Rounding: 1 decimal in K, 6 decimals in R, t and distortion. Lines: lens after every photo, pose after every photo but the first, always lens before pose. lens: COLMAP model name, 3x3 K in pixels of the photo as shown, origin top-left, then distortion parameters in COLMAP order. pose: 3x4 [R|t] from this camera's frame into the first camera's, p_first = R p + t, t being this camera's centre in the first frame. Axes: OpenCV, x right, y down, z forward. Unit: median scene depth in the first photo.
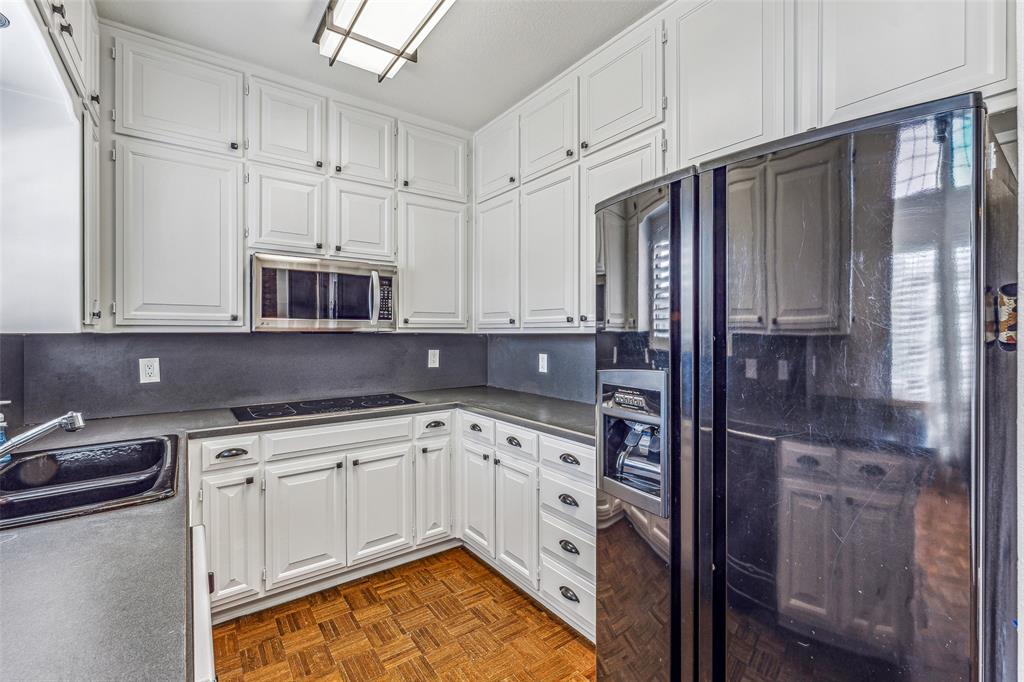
lens RADIAL K [[448.1, 0, 516.2], [0, 448.1, 335.4], [0, 0, 1]] dist [-0.000902, -0.000047]
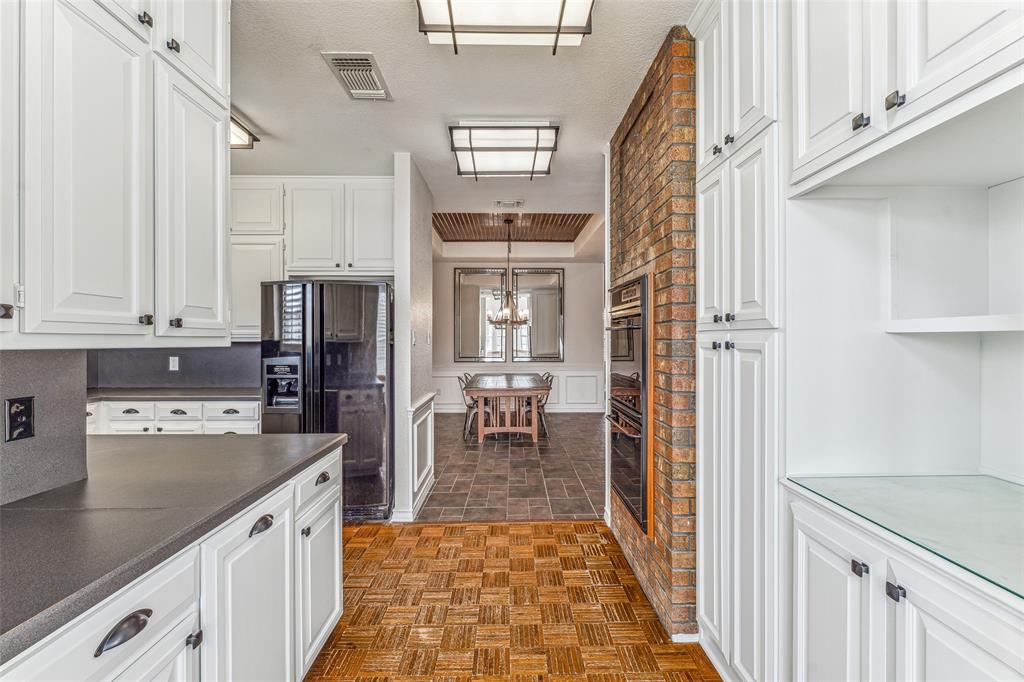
lens RADIAL K [[423.3, 0, 512.0], [0, 423.3, 341.0], [0, 0, 1]] dist [0.000360, -0.000021]
pose [[0.582031, -0.003761, 0.813158, -0.771263], [0.004736, 0.999988, 0.001235, -0.005352], [-0.813153, 0.003132, 0.582042, -1.155031]]
